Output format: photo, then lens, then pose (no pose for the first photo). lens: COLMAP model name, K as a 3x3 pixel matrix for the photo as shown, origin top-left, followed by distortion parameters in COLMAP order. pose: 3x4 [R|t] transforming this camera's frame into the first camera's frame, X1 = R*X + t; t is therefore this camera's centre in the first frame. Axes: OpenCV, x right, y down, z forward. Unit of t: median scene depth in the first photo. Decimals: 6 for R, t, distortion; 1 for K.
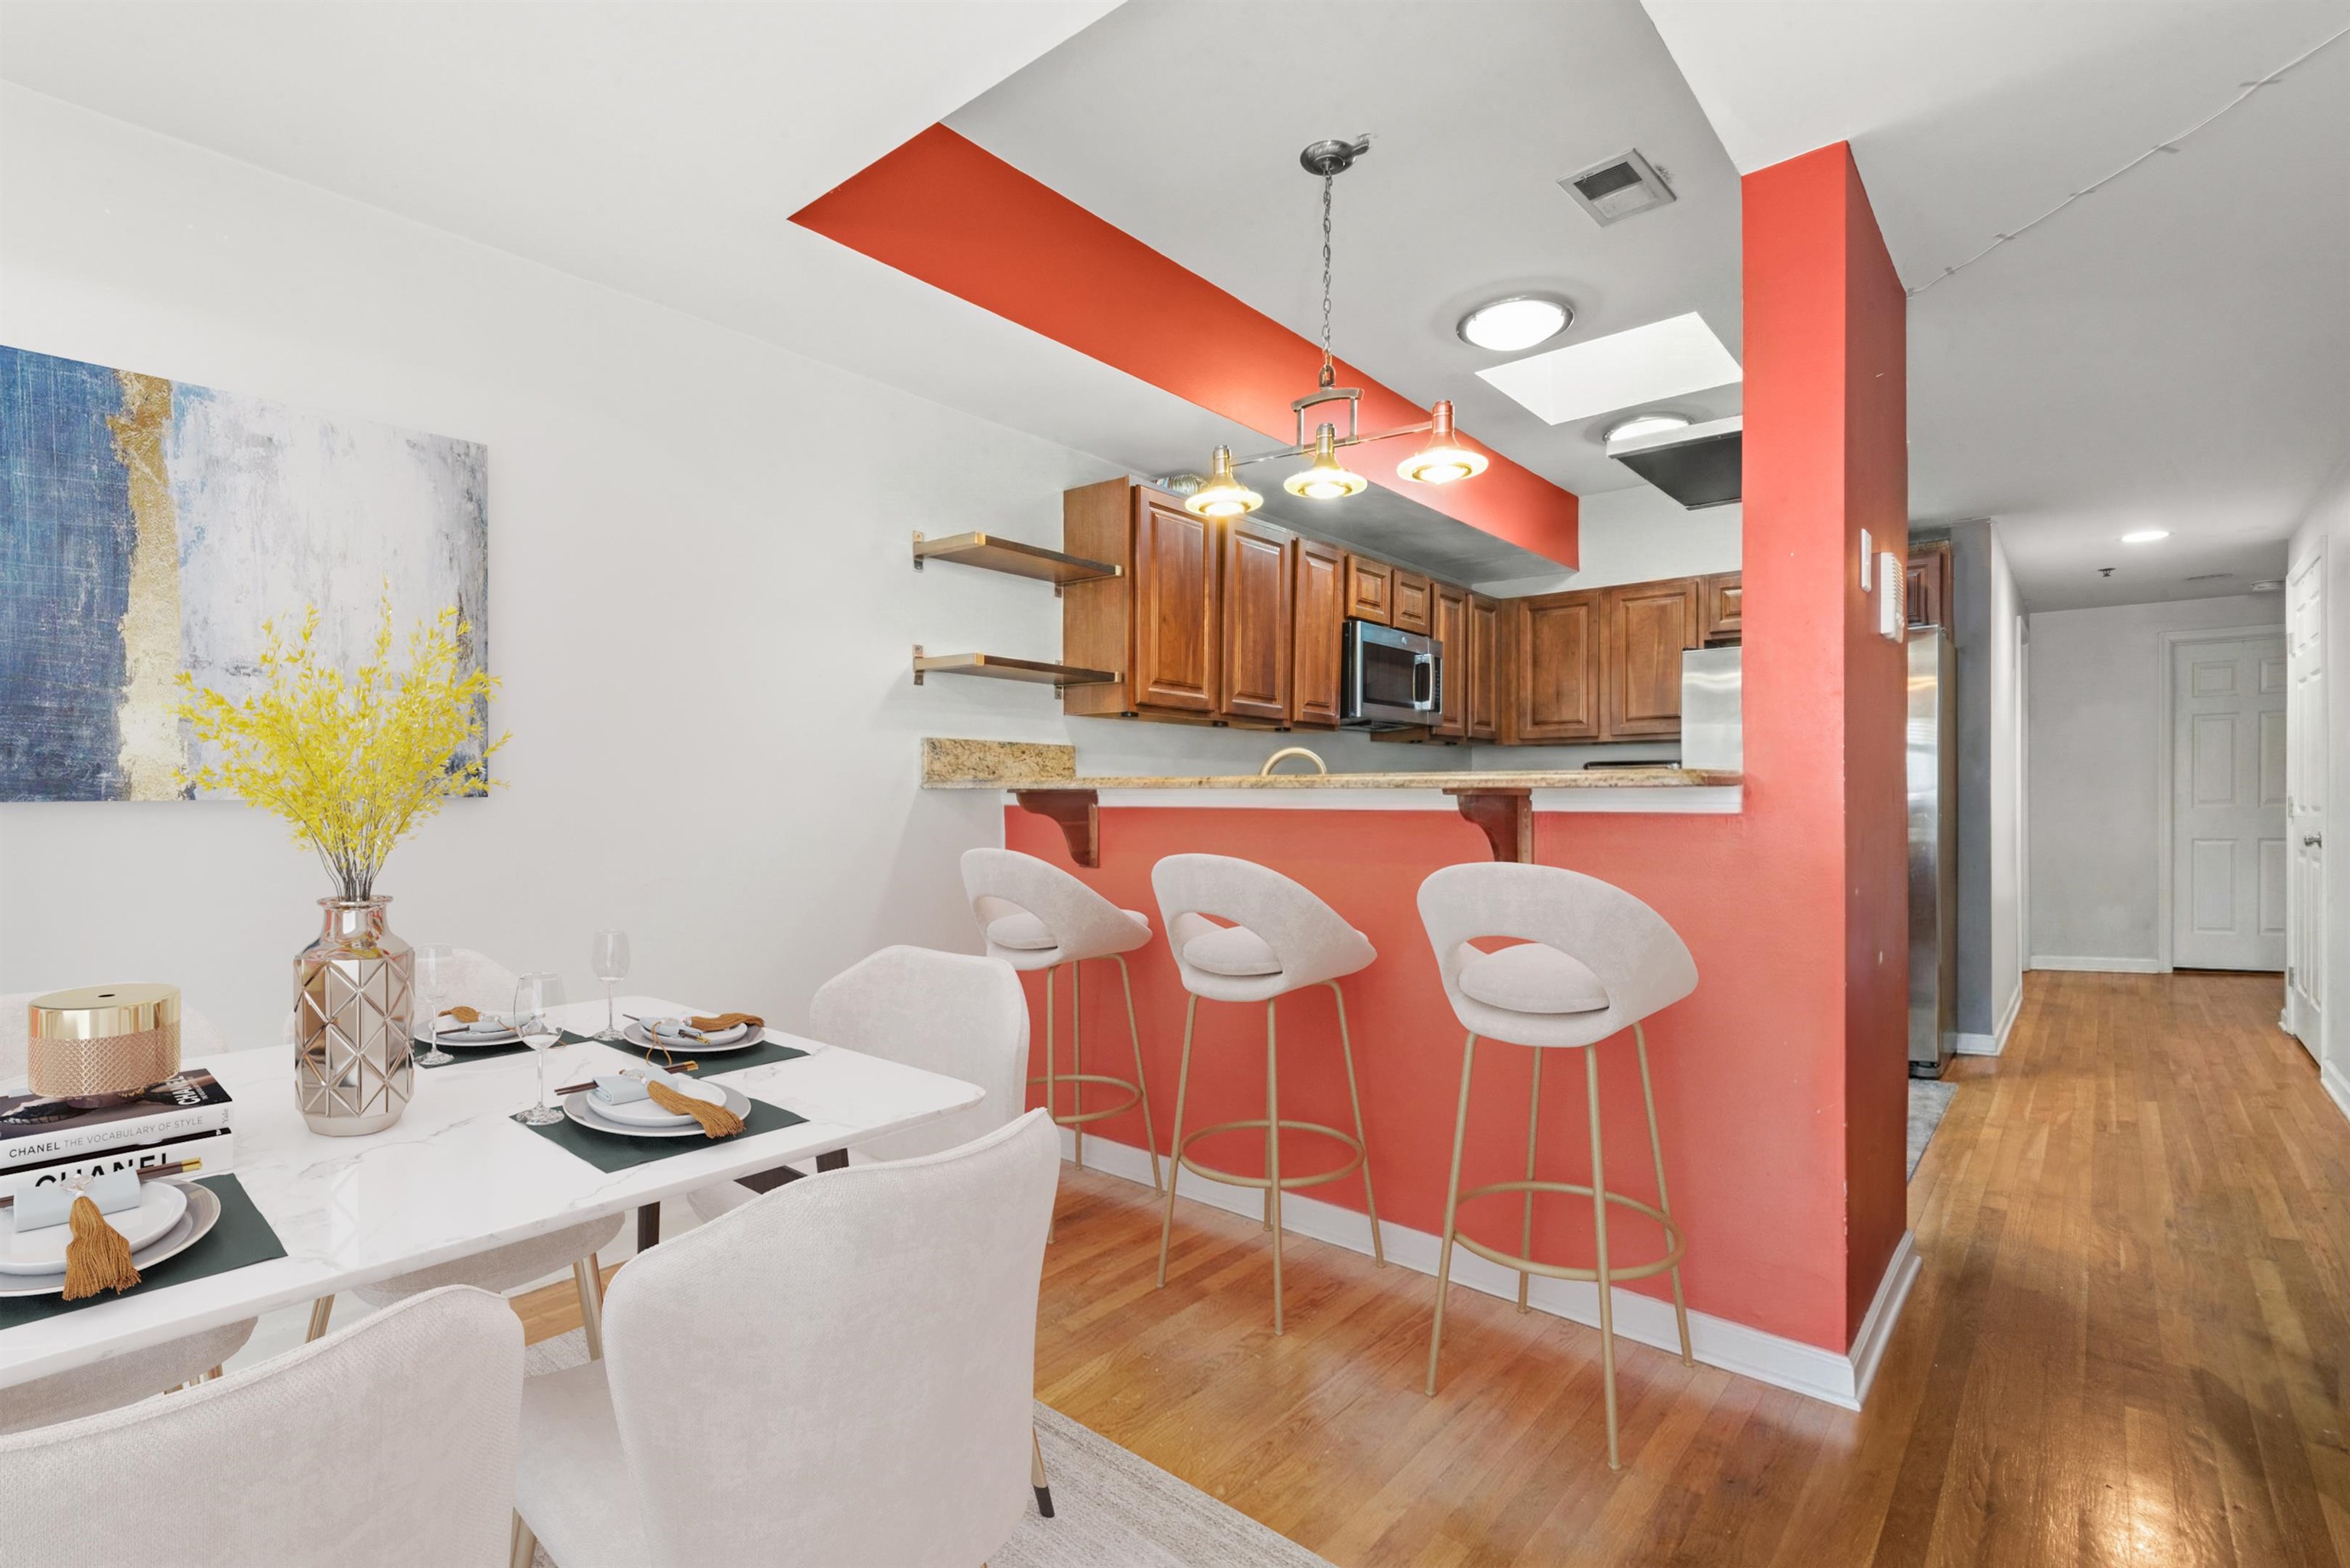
lens RADIAL K [[1075.9, 0, 1175.0], [0, 1075.9, 784.0], [0, 0, 1]] dist [0.036154, -0.028181]
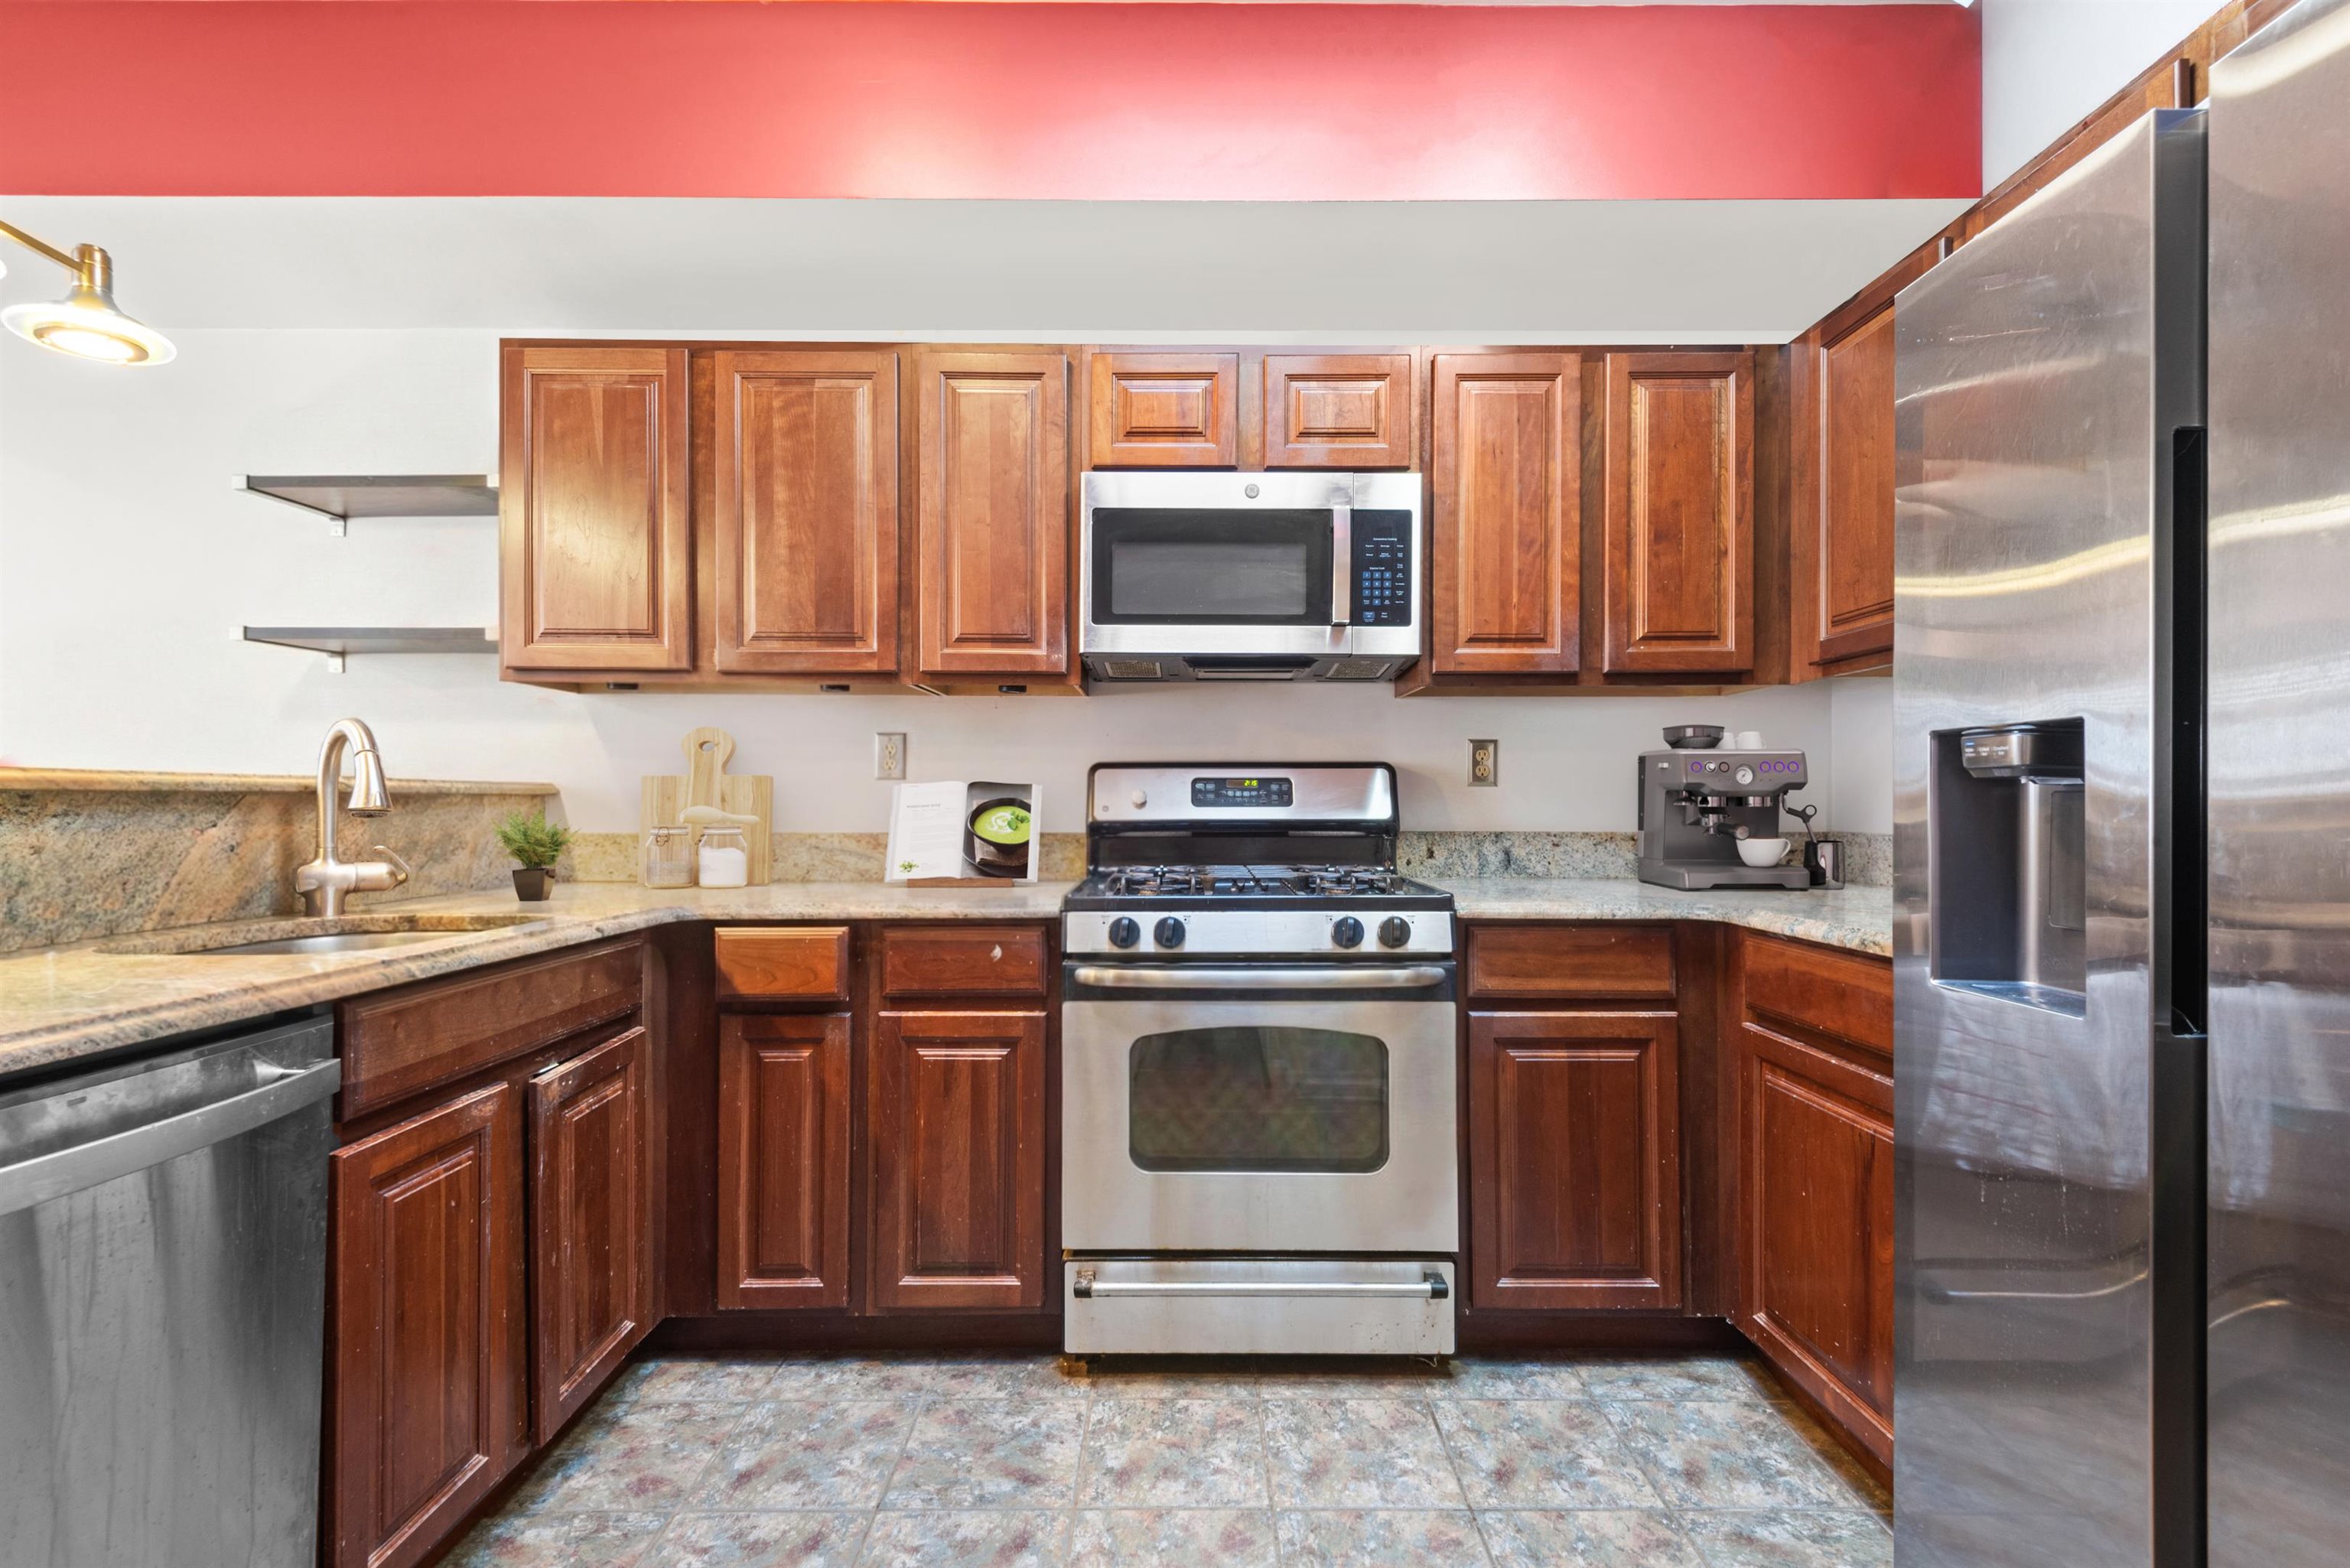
lens RADIAL K [[1075.9, 0, 1175.0], [0, 1075.9, 784.0], [0, 0, 1]] dist [0.036154, -0.028181]
pose [[0.649344, -0.030580, -0.759879, 0.602656], [0.010041, 0.999449, -0.031640, 0.019499], [0.760428, 0.012916, 0.649294, 0.698219]]
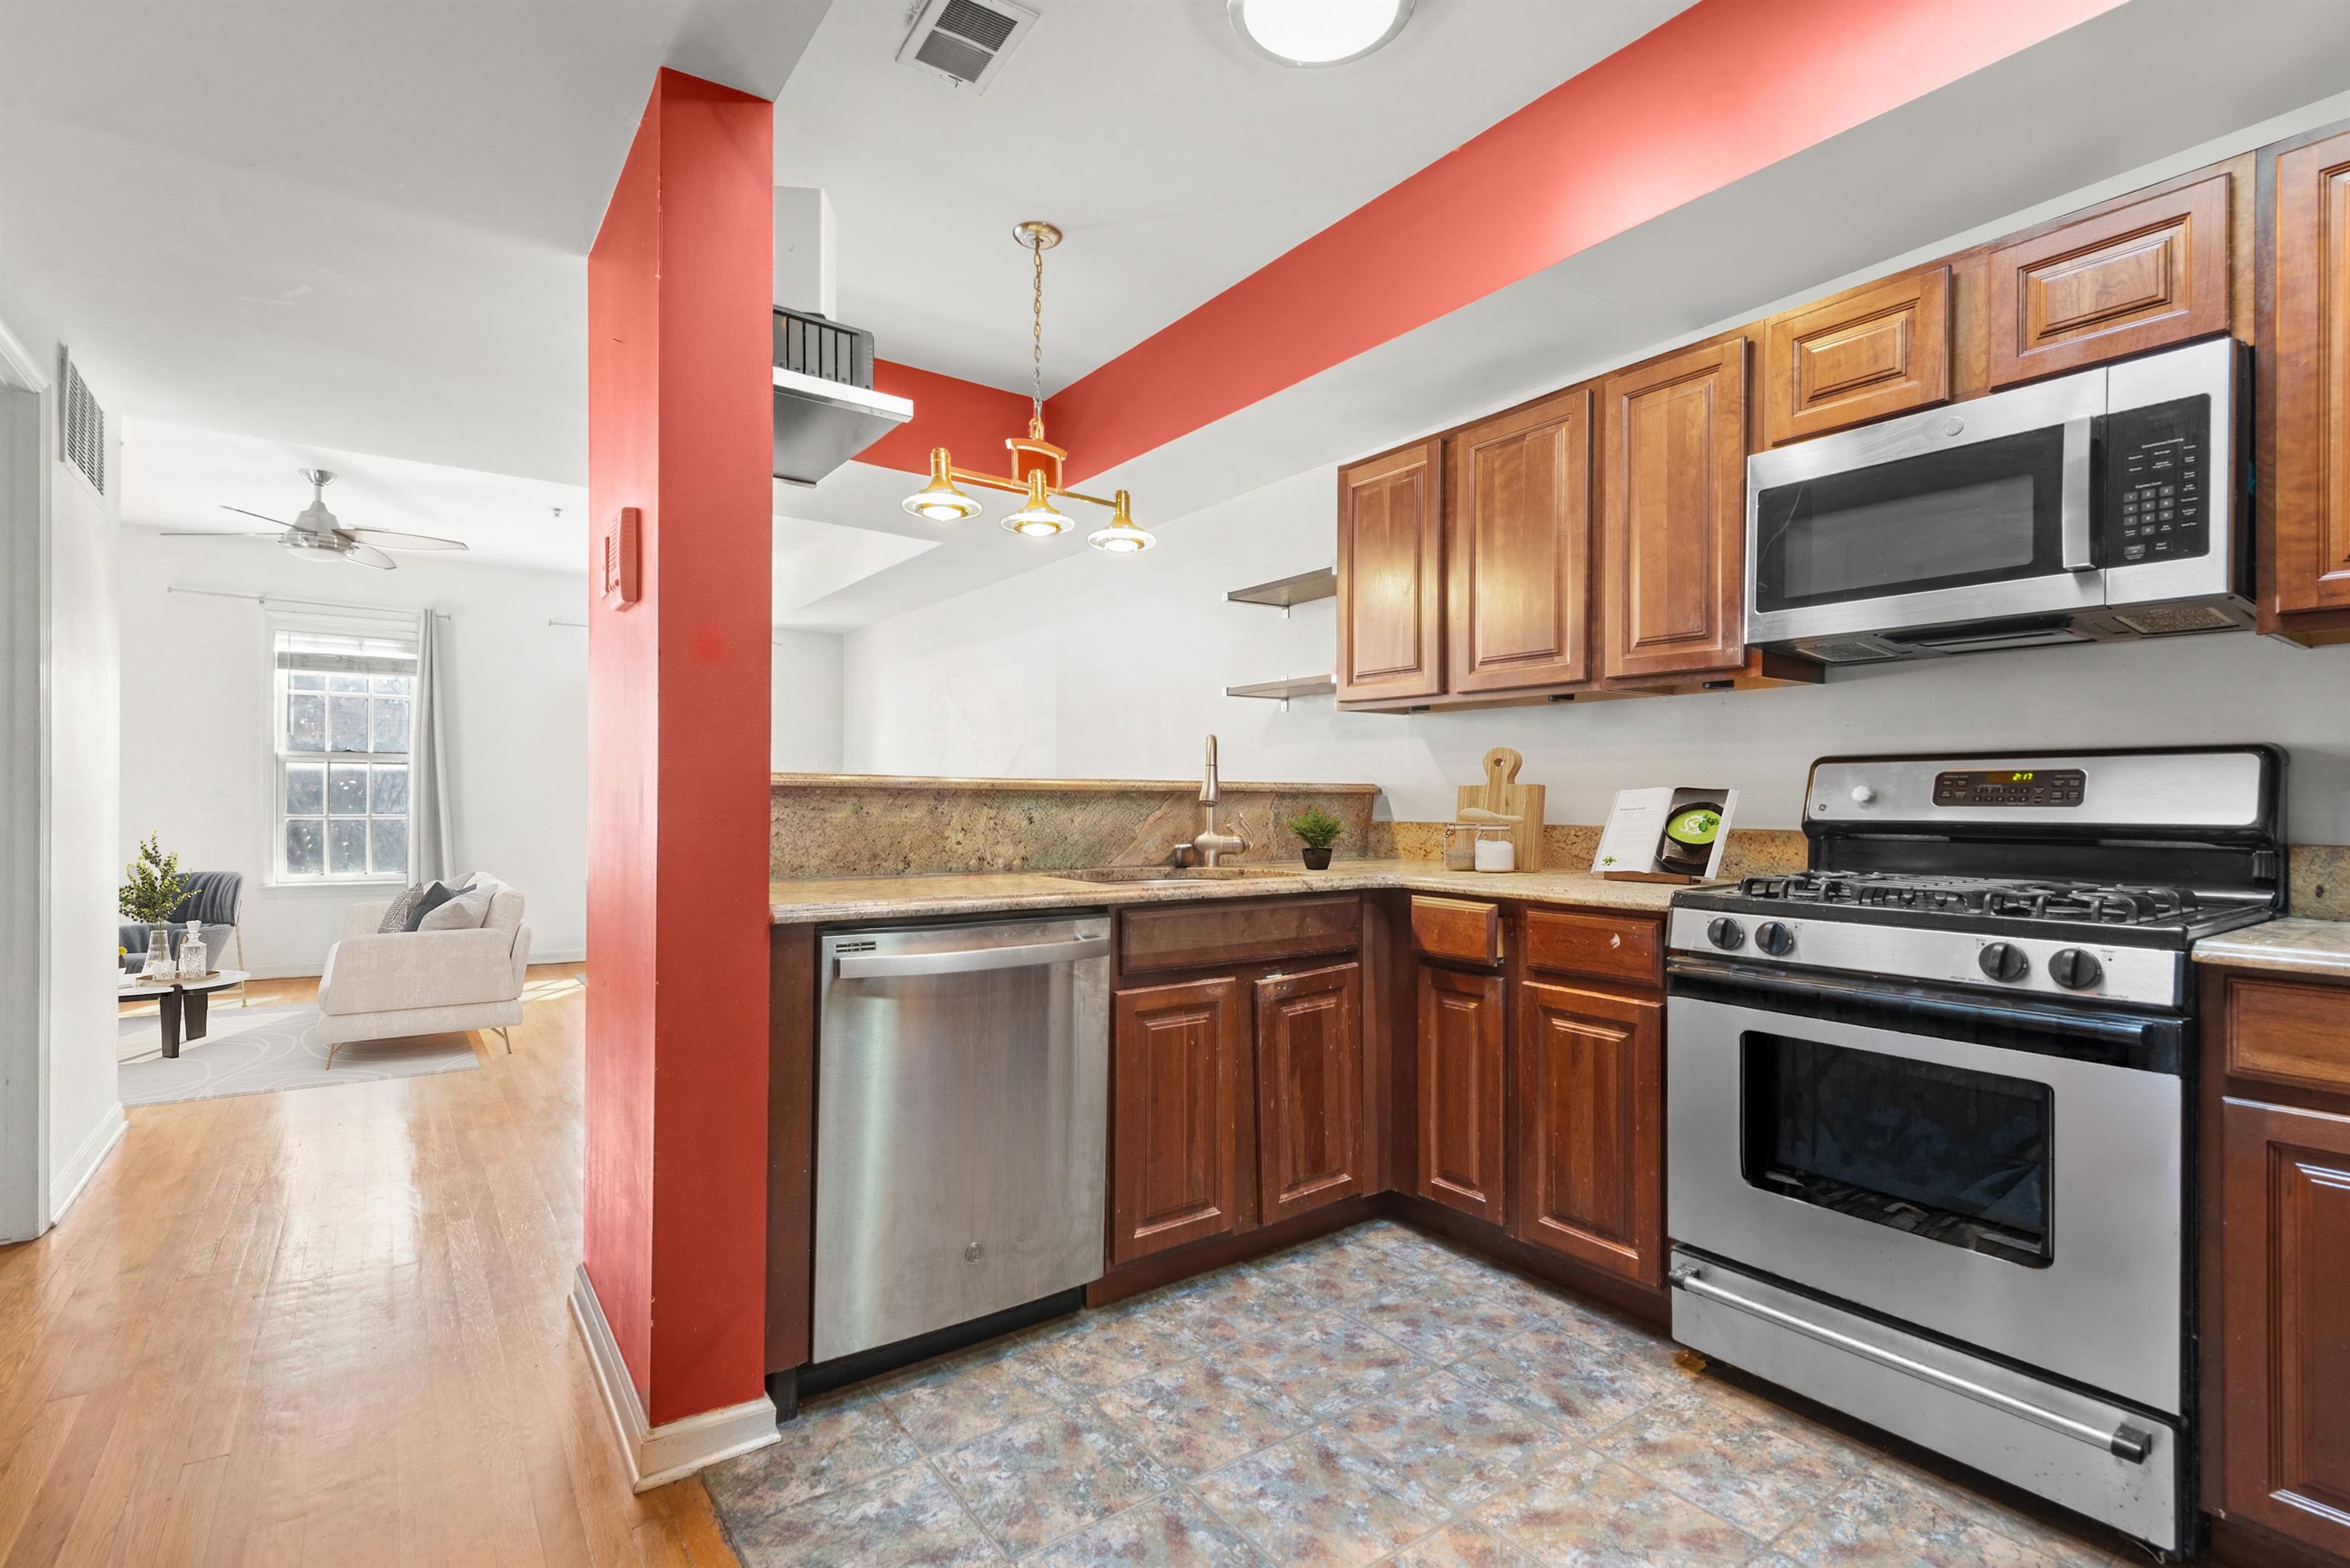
lens RADIAL K [[1075.9, 0, 1175.0], [0, 1075.9, 784.0], [0, 0, 1]] dist [0.036154, -0.028181]
pose [[-0.240233, -0.033824, -0.970126, 0.732344], [-0.010721, 0.999424, -0.032190, 0.022976], [0.970656, 0.002668, -0.240457, 0.868445]]
